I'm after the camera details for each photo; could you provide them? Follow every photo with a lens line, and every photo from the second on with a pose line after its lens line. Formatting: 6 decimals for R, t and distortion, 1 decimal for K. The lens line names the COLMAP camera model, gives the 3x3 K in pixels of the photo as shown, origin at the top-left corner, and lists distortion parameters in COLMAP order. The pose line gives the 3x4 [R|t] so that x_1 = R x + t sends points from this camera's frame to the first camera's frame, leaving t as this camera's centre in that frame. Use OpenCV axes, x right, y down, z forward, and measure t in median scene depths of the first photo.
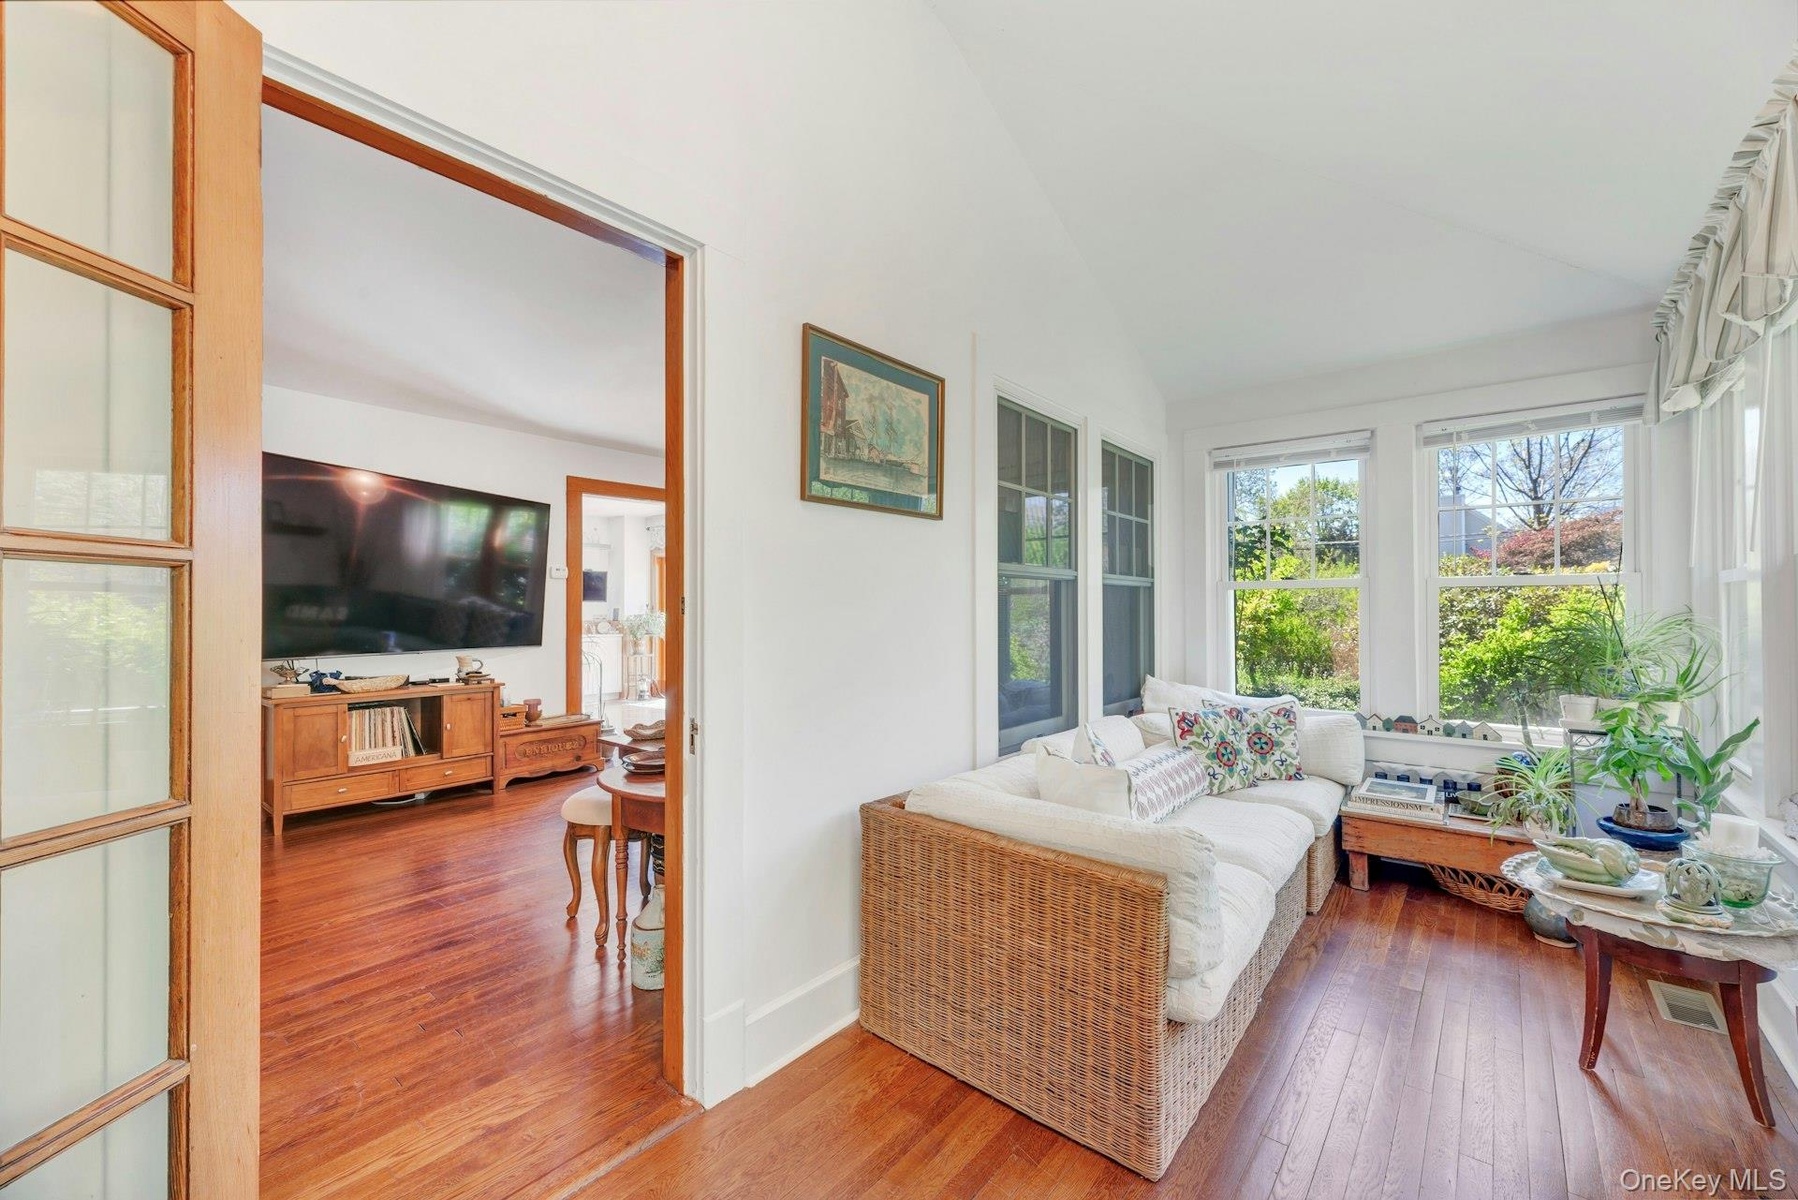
lens RADIAL K [[723.8, 0, 899.0], [0, 723.8, 600.0], [0, 0, 1]] dist [-0.000666, -0.000170]
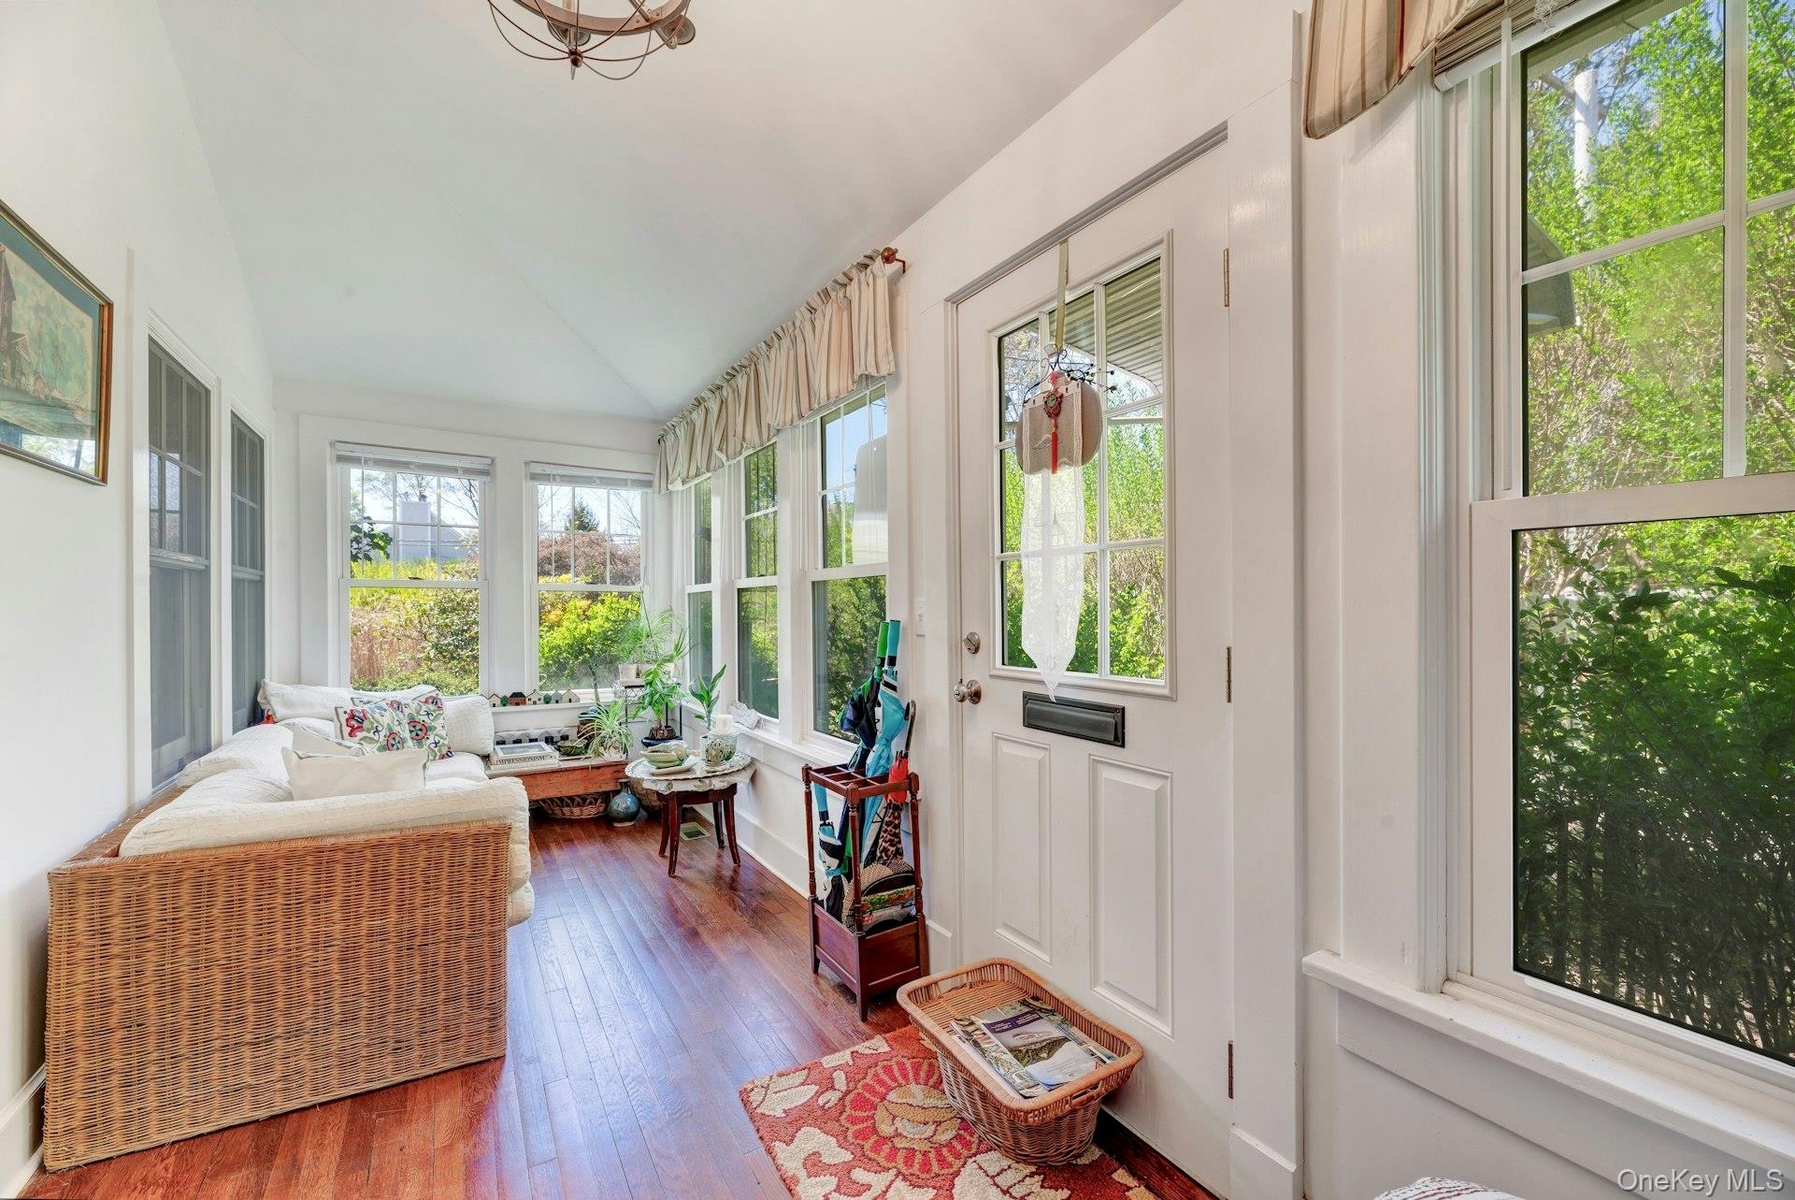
lens RADIAL K [[722.6, 0, 897.5], [0, 722.6, 600.0], [0, 0, 1]] dist [-0.000666, -0.000170]
pose [[0.313476, 0.013792, 0.949496, -0.371599], [-0.012259, 0.999870, -0.010476, 0.006124], [-0.949517, -0.008355, 0.313604, -0.027208]]
